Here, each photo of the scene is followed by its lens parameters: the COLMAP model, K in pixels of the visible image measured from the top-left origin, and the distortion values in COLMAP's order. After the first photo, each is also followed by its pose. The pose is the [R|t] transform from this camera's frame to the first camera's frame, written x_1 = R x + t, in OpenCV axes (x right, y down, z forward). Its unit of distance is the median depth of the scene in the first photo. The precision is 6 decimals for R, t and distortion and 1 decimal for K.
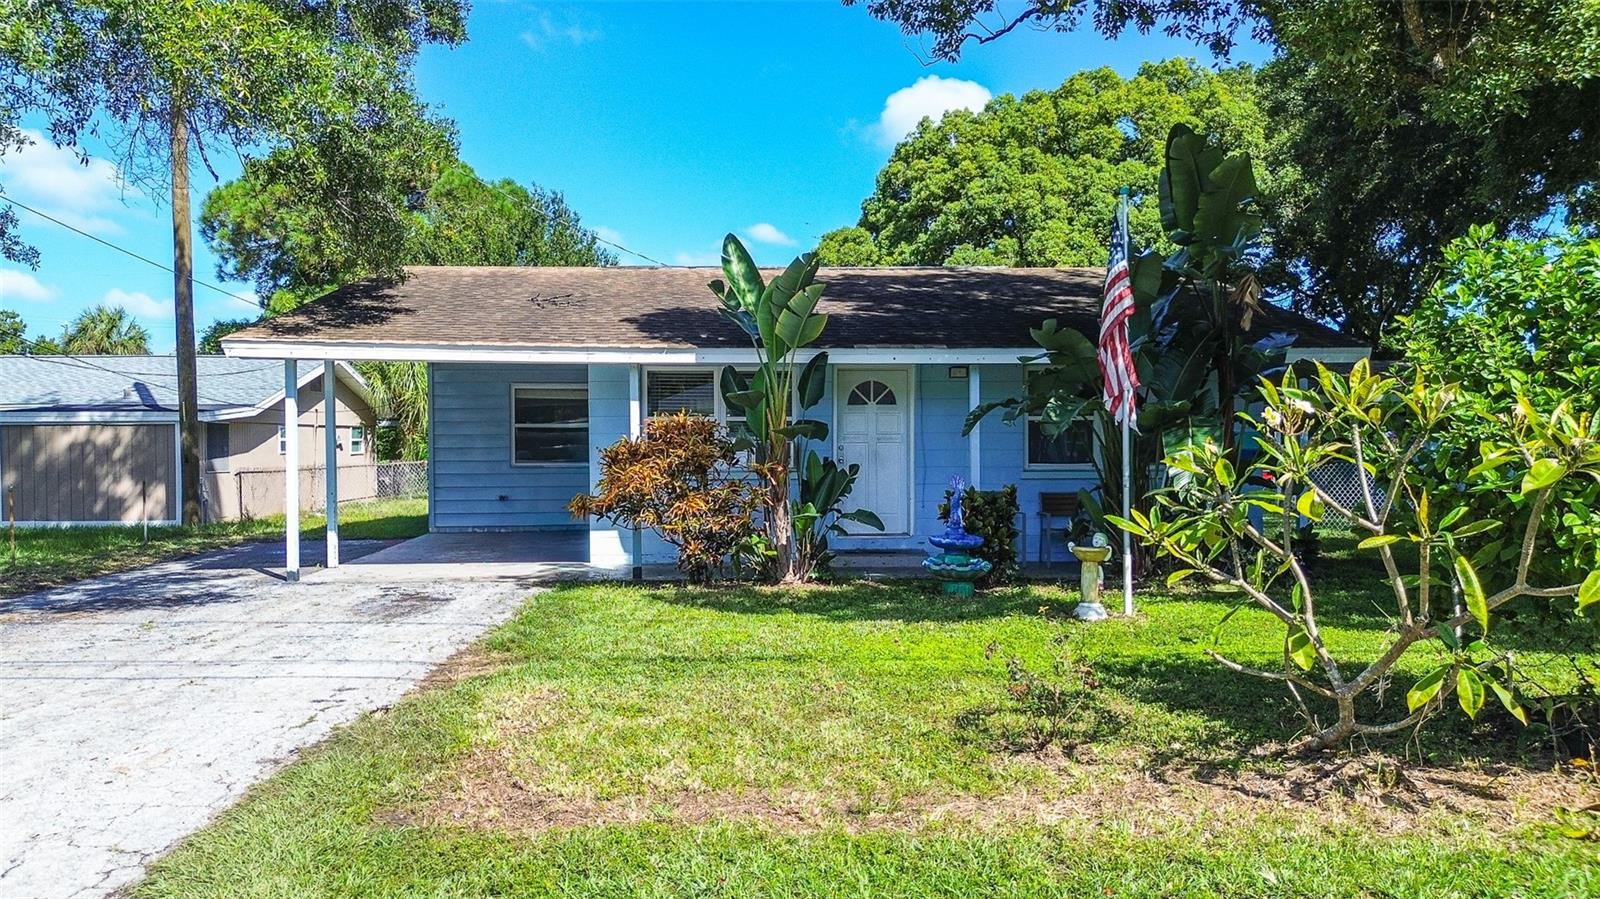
lens RADIAL K [[1243.7, 0, 800.0], [0, 1243.7, 449.5], [0, 0, 1]] dist [0.006515, 0.001540]
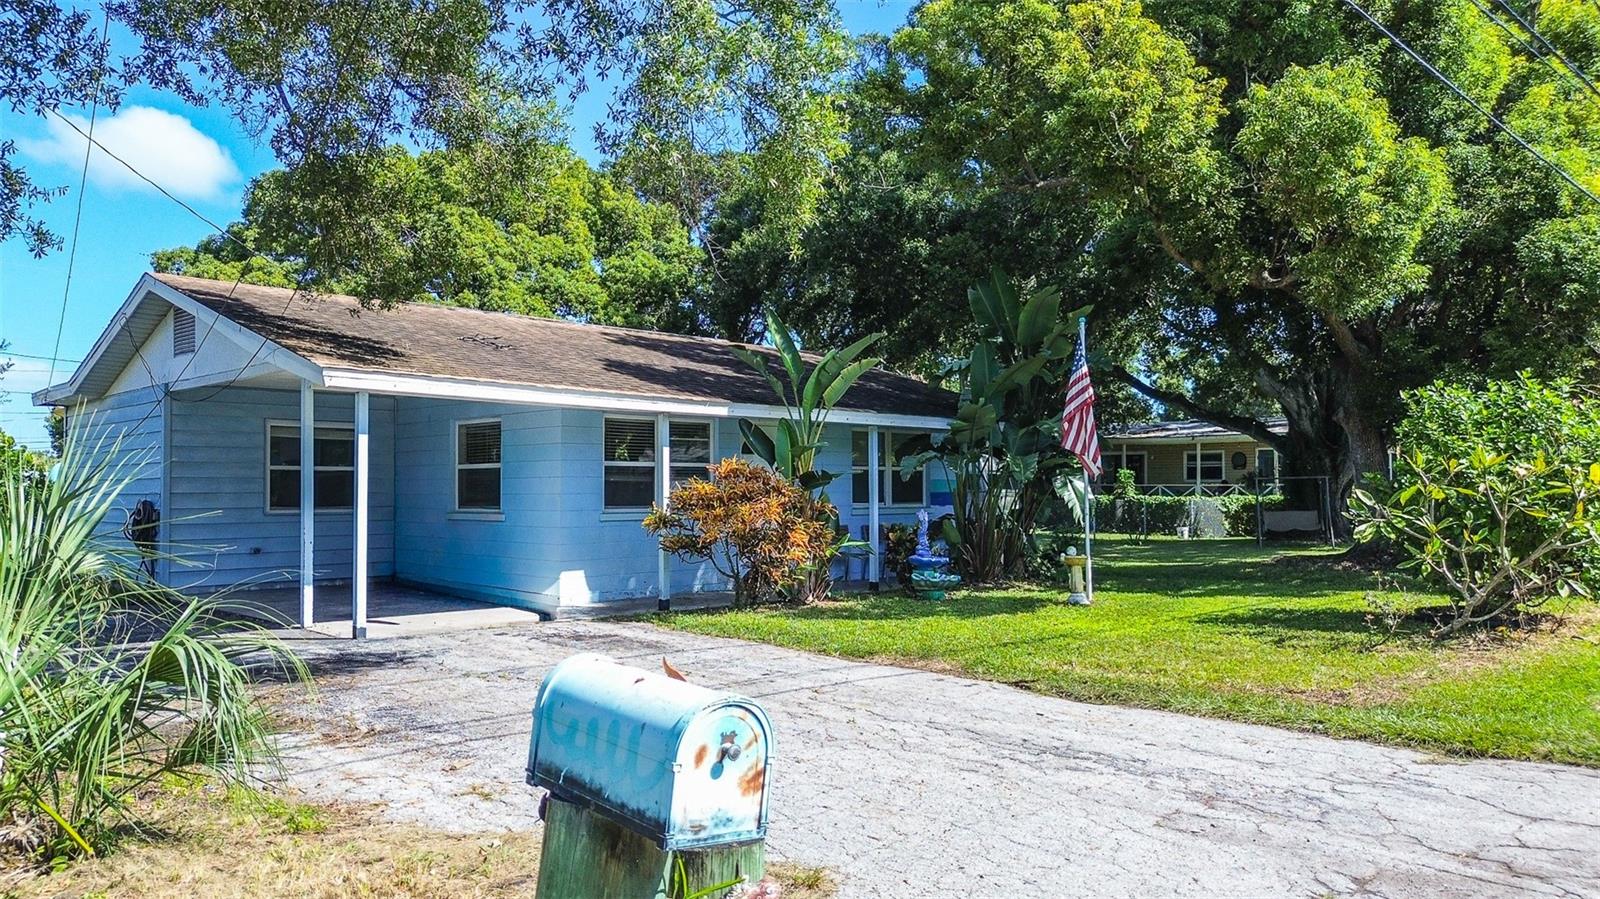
lens RADIAL K [[1243.7, 0, 800.0], [0, 1243.7, 449.5], [0, 0, 1]] dist [0.006515, 0.001540]
pose [[0.683514, 0.021019, 0.729635, -0.616606], [0.007015, 0.999350, -0.035360, 0.001843], [-0.729904, 0.029288, 0.682922, 0.125029]]
